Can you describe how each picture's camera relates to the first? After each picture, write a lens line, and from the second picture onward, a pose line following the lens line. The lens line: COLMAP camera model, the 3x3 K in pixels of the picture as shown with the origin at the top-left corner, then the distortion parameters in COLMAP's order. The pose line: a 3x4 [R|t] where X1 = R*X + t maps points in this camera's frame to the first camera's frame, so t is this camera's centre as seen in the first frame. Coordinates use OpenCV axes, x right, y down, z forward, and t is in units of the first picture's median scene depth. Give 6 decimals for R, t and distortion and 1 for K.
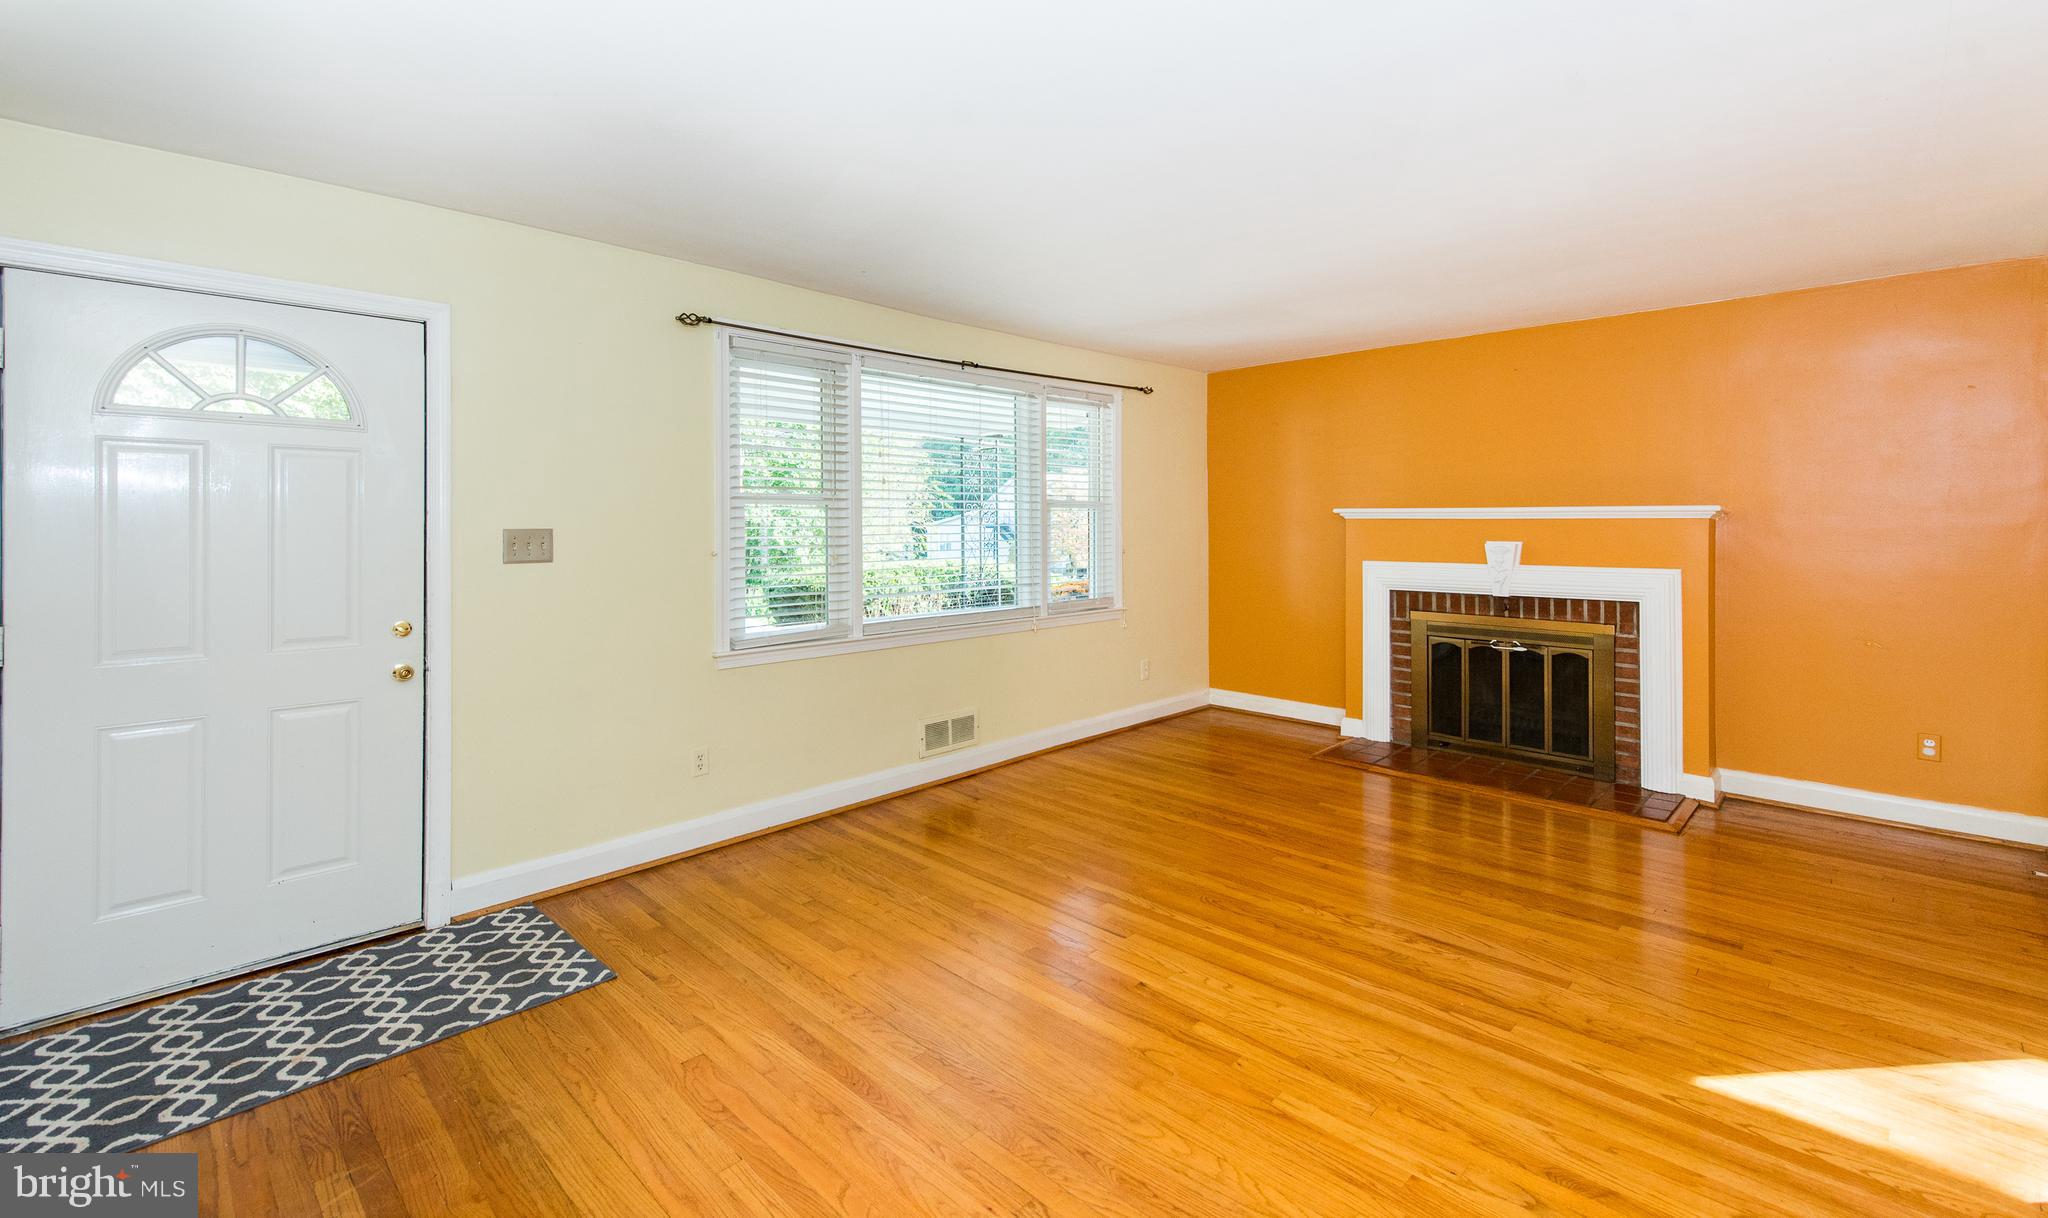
lens RADIAL K [[878.4, 0, 1025.7], [0, 878.4, 514.2], [0, 0, 1]] dist [0.003061, 0.000100]
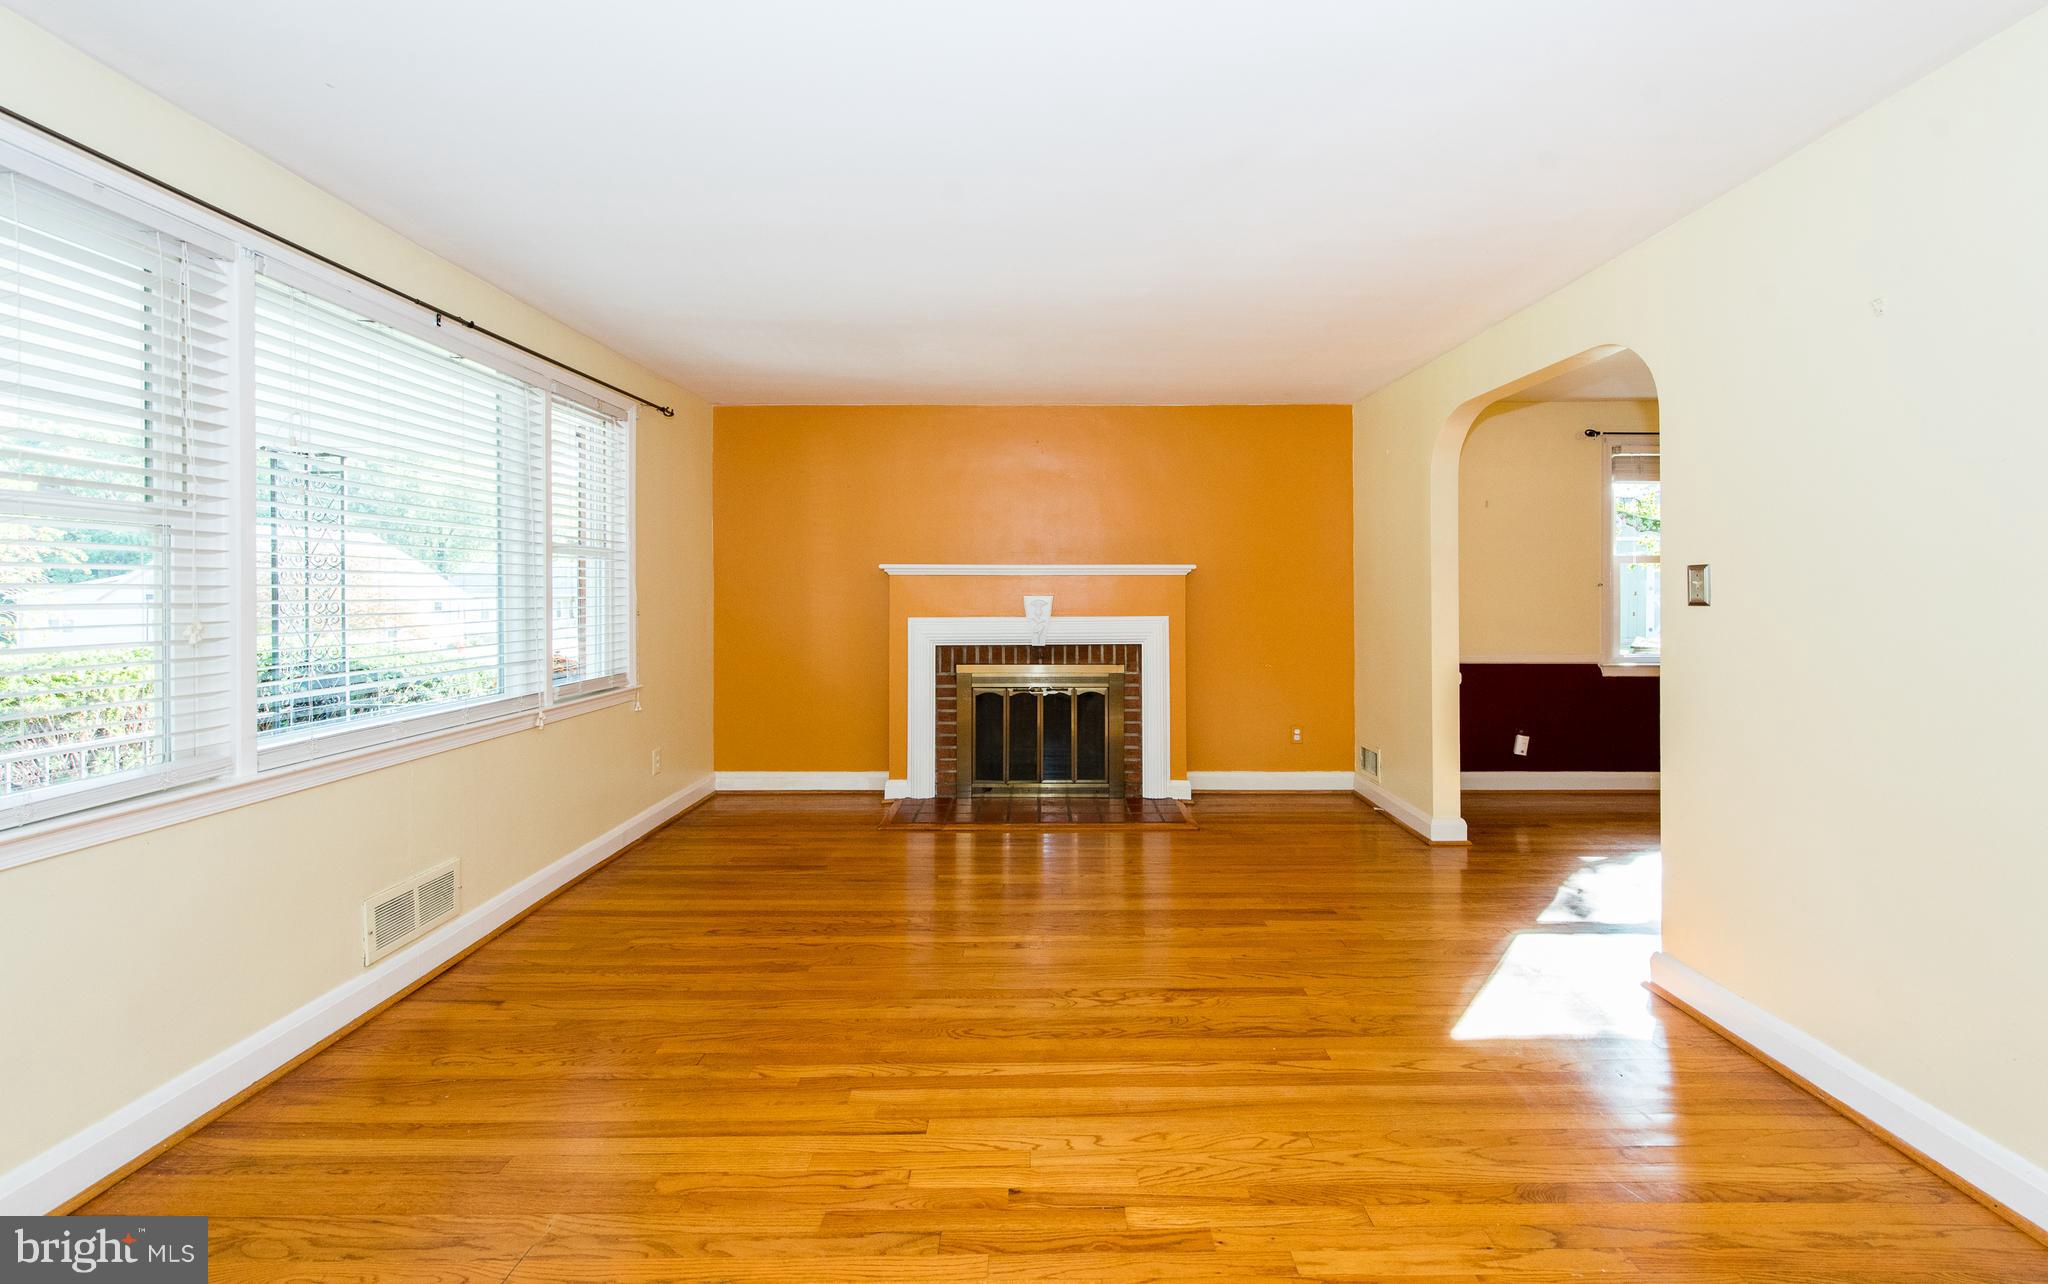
lens RADIAL K [[823.9, 0, 1030.5], [0, 823.9, 584.4], [0, 0, 1]] dist [0.019538, -0.007472]
pose [[0.713725, 0.005011, 0.700408, -0.190450], [-0.004283, 0.999987, -0.002790, 0.020623], [-0.700413, -0.001008, 0.713737, 0.282513]]
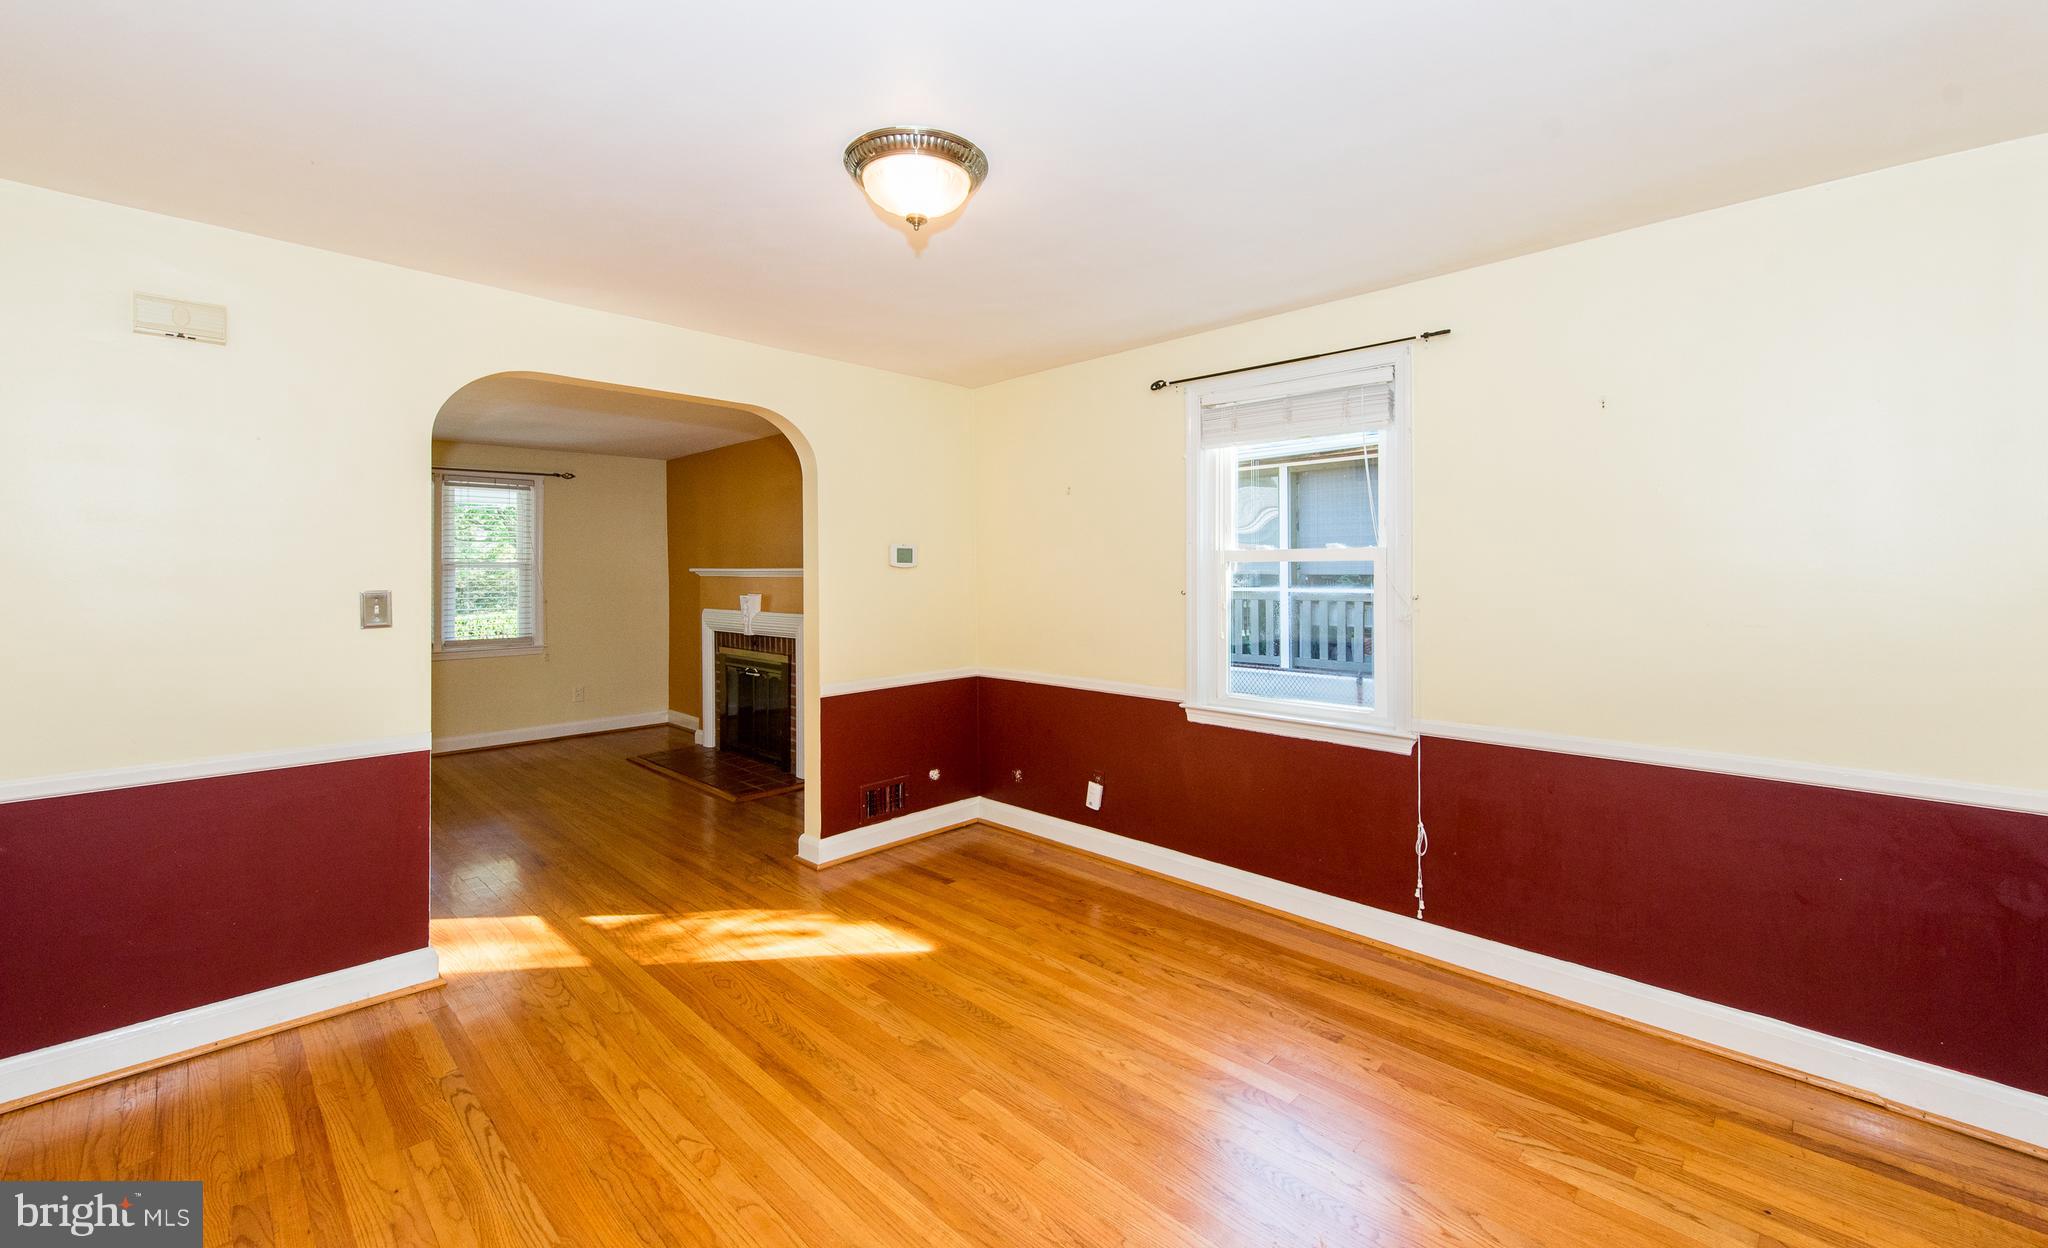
lens RADIAL K [[812.4, 0, 1028.6], [0, 812.4, 563.9], [0, 0, 1]] dist [0.000453, 0.000036]
pose [[0.999970, 0.001523, 0.007563, 0.983812], [-0.001482, 0.999985, -0.005364, -0.008819], [-0.007571, 0.005353, 0.999957, -0.240978]]
